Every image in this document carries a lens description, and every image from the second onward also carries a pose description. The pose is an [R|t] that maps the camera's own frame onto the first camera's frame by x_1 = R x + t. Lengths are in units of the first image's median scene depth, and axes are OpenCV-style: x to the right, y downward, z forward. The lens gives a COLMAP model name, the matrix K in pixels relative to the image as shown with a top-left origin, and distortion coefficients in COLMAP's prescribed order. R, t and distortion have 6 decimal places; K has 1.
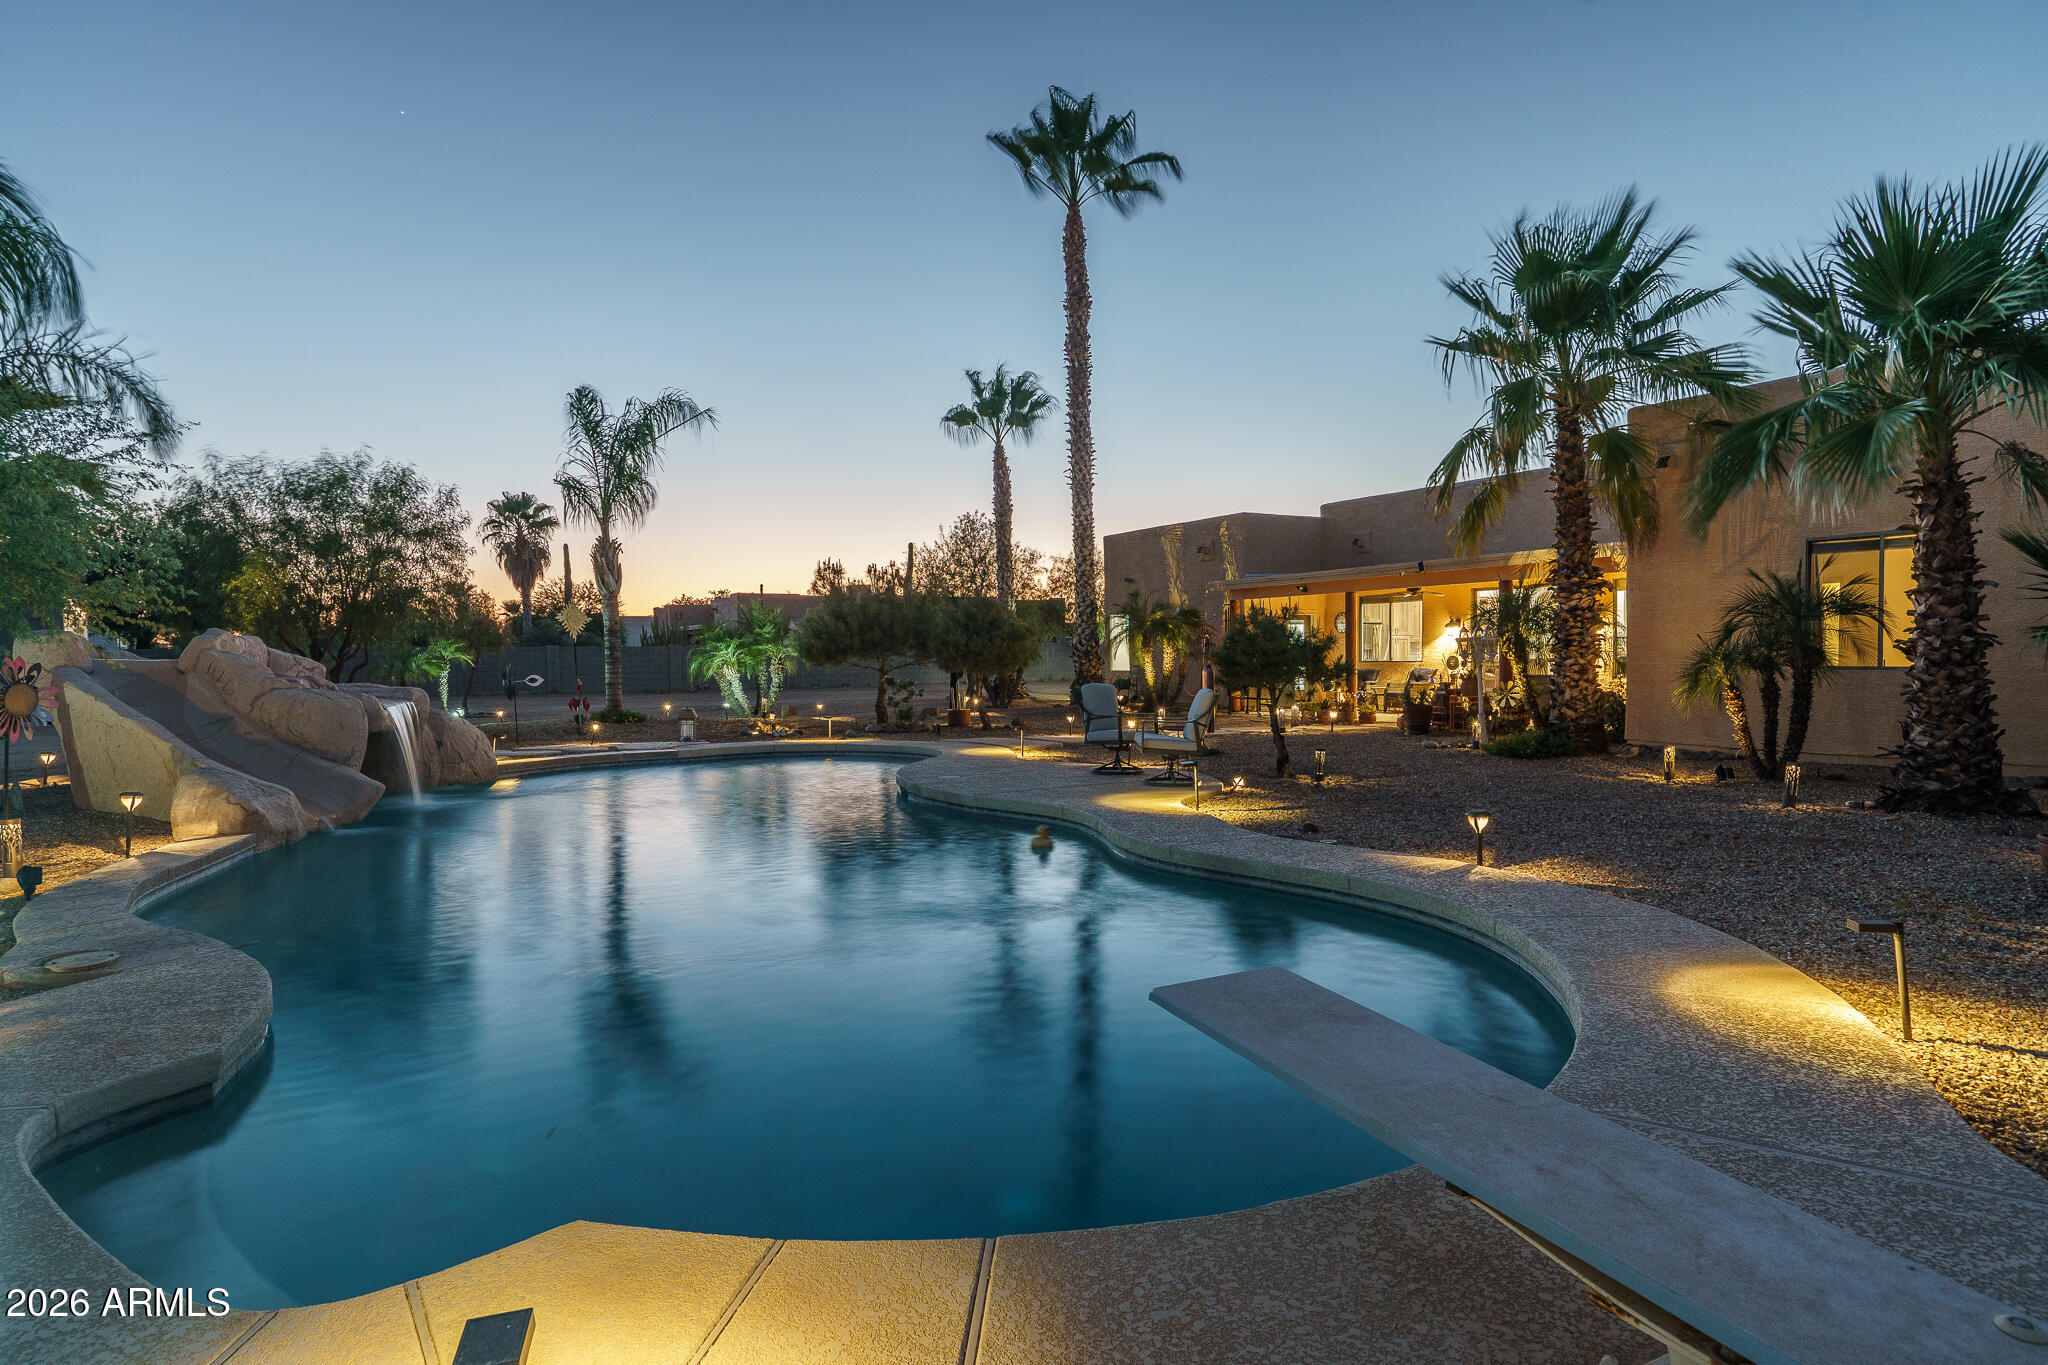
lens RADIAL K [[1145.0, 0, 1023.5], [0, 1145.0, 690.7], [0, 0, 1]] dist [0.004597, 0.002400]
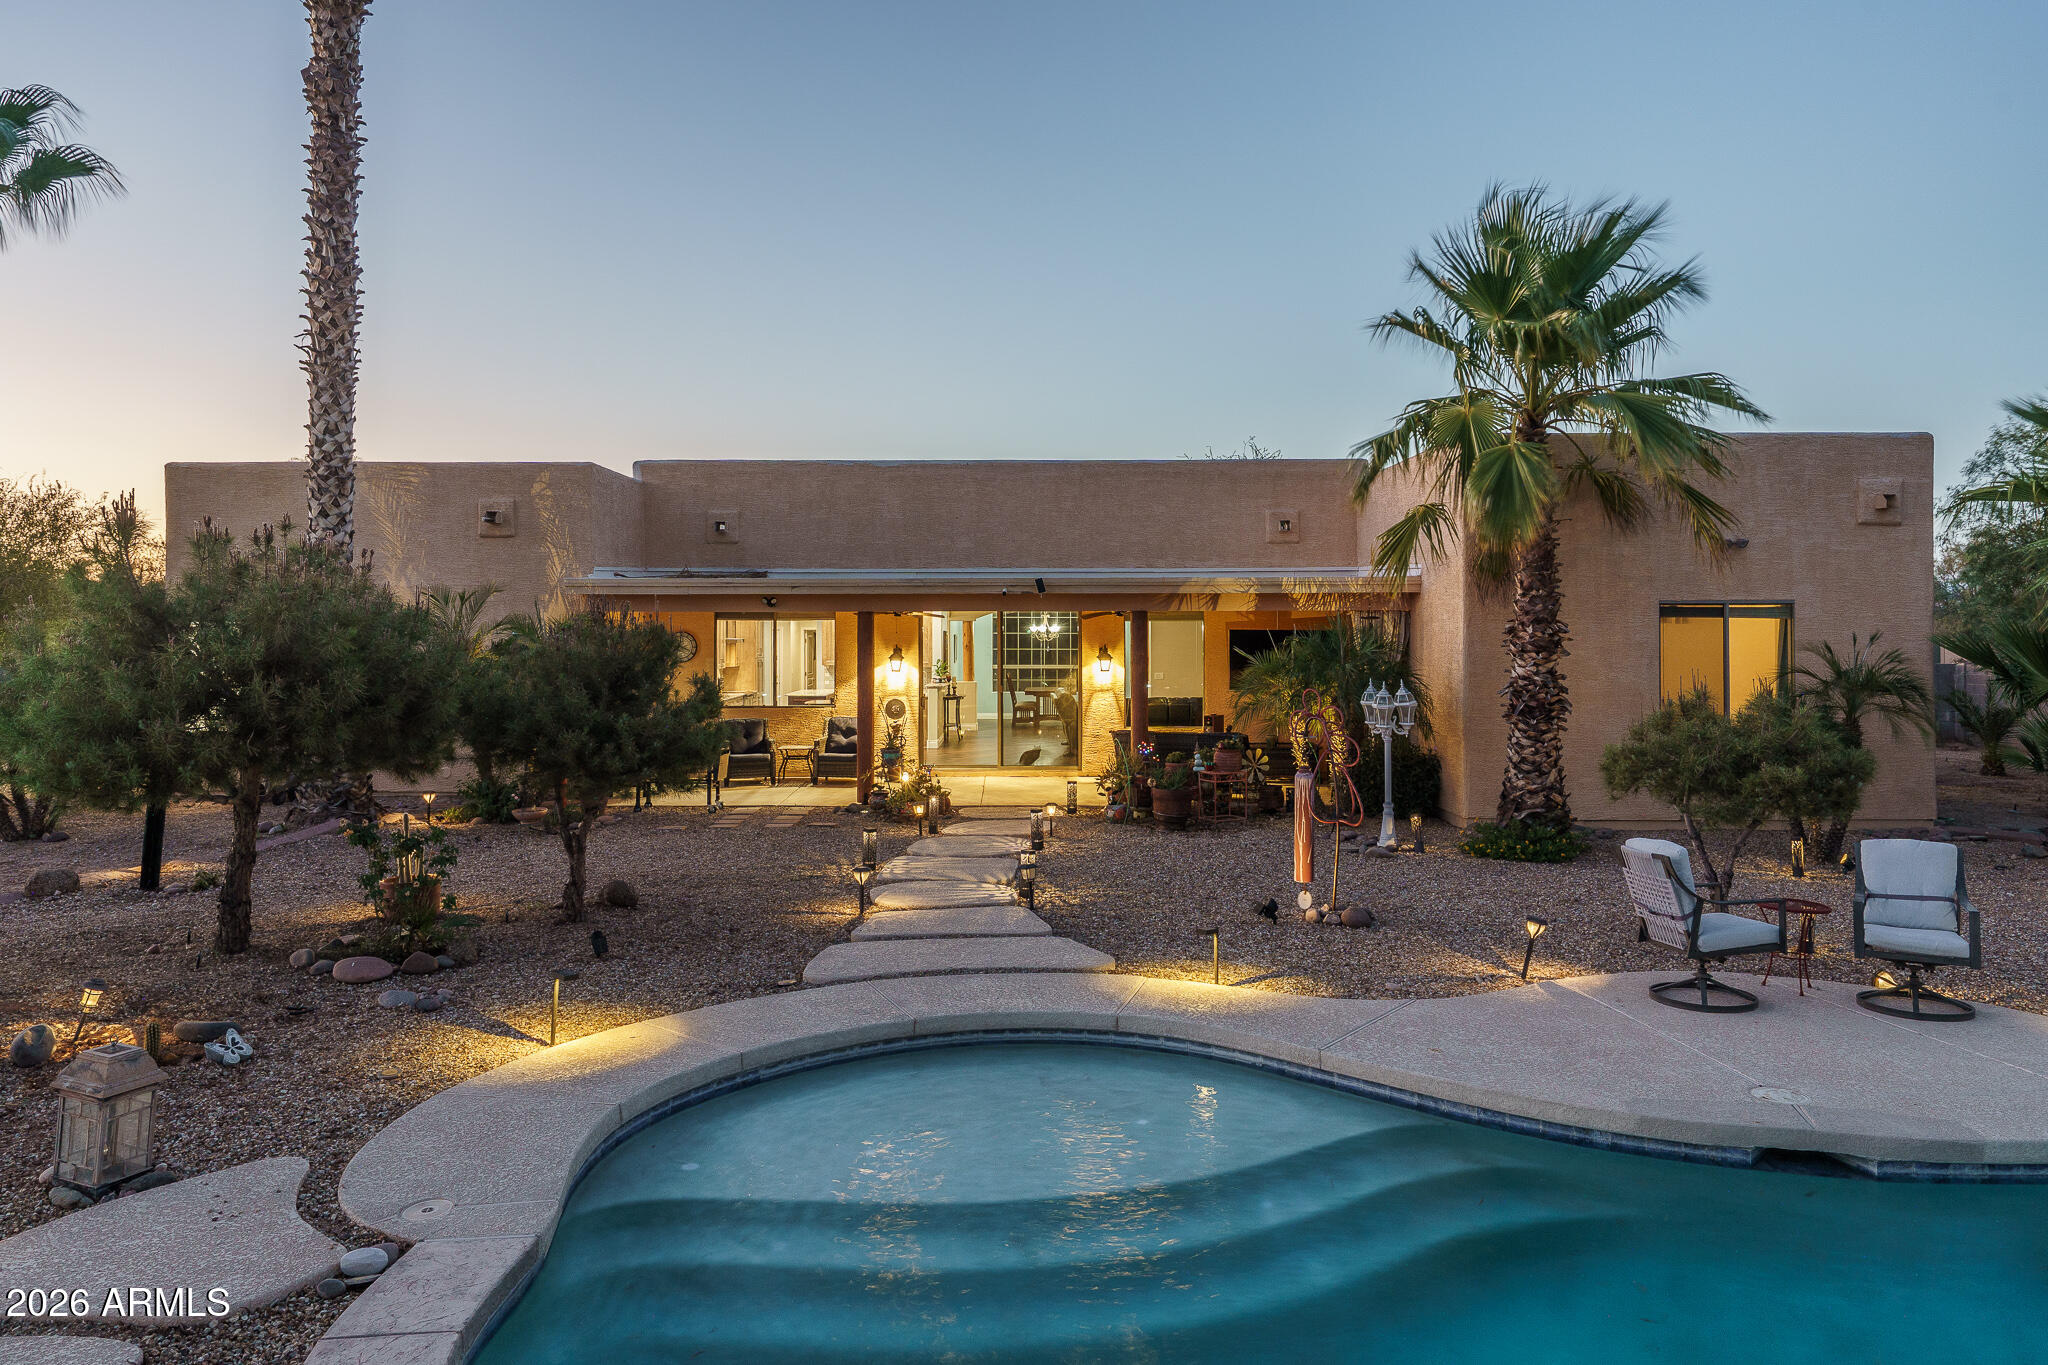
lens RADIAL K [[1427.2, 0, 1021.7], [0, 1427.2, 602.1], [0, 0, 1]] dist [0.005856, 0.000632]
pose [[0.504171, 0.026270, 0.863204, -0.430252], [0.021542, 0.998844, -0.042979, -0.061464], [-0.863335, 0.040264, 0.503022, 0.575420]]
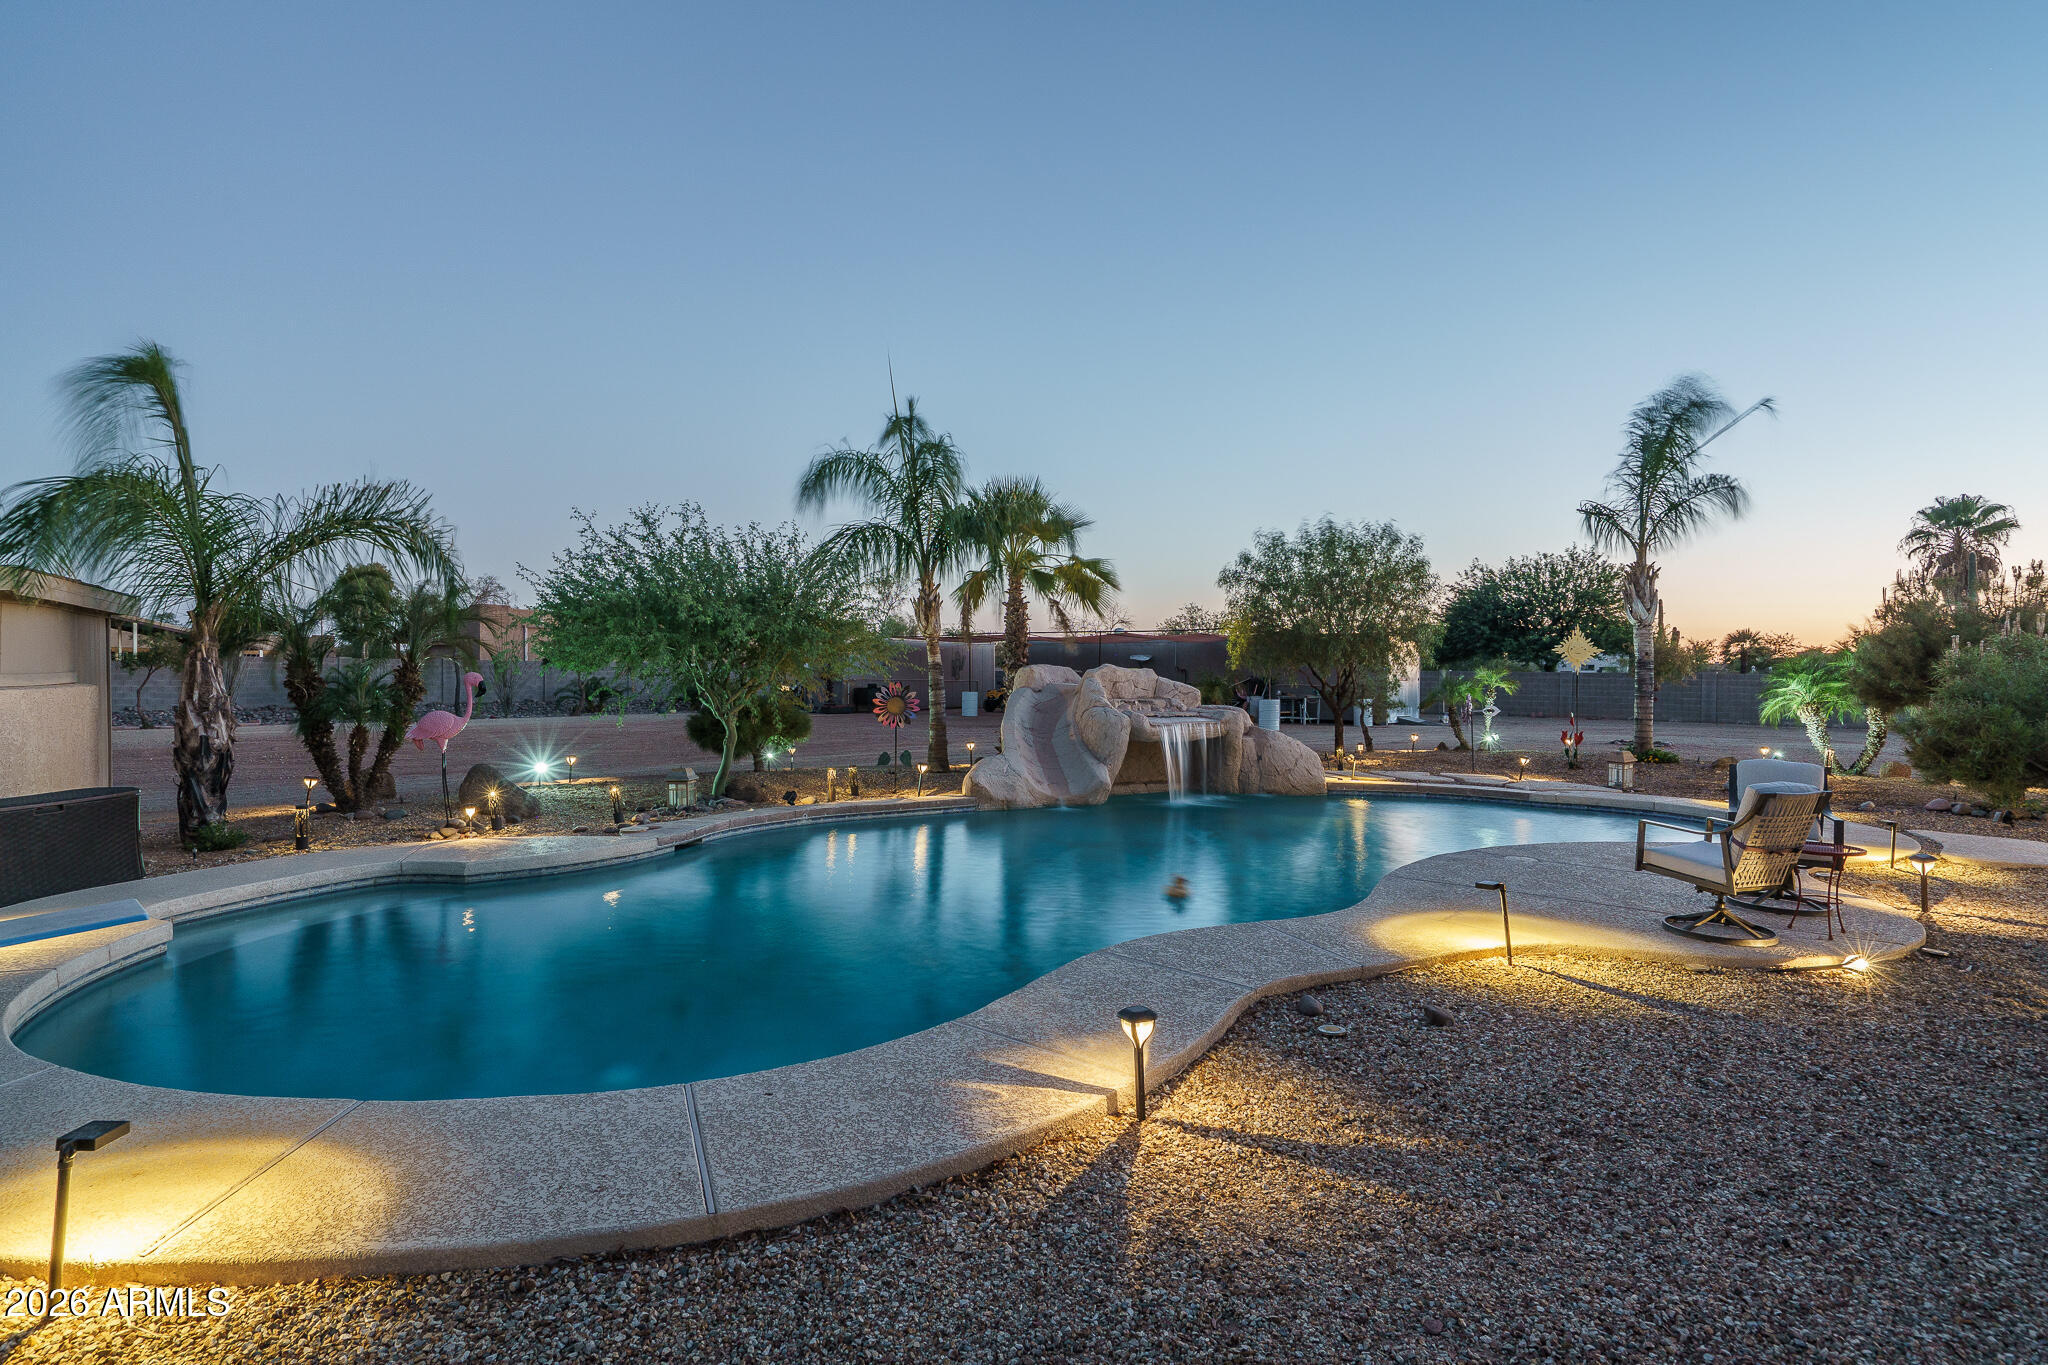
lens RADIAL K [[1048.4, 0, 1027.8], [0, 1048.4, 718.1], [0, 0, 1]] dist [0.005786, 0.001091]
pose [[0.319834, 0.057659, -0.945718, 0.300463], [-0.047818, 0.997857, 0.044666, -0.022132], [0.946266, 0.030937, 0.321906, 0.259446]]
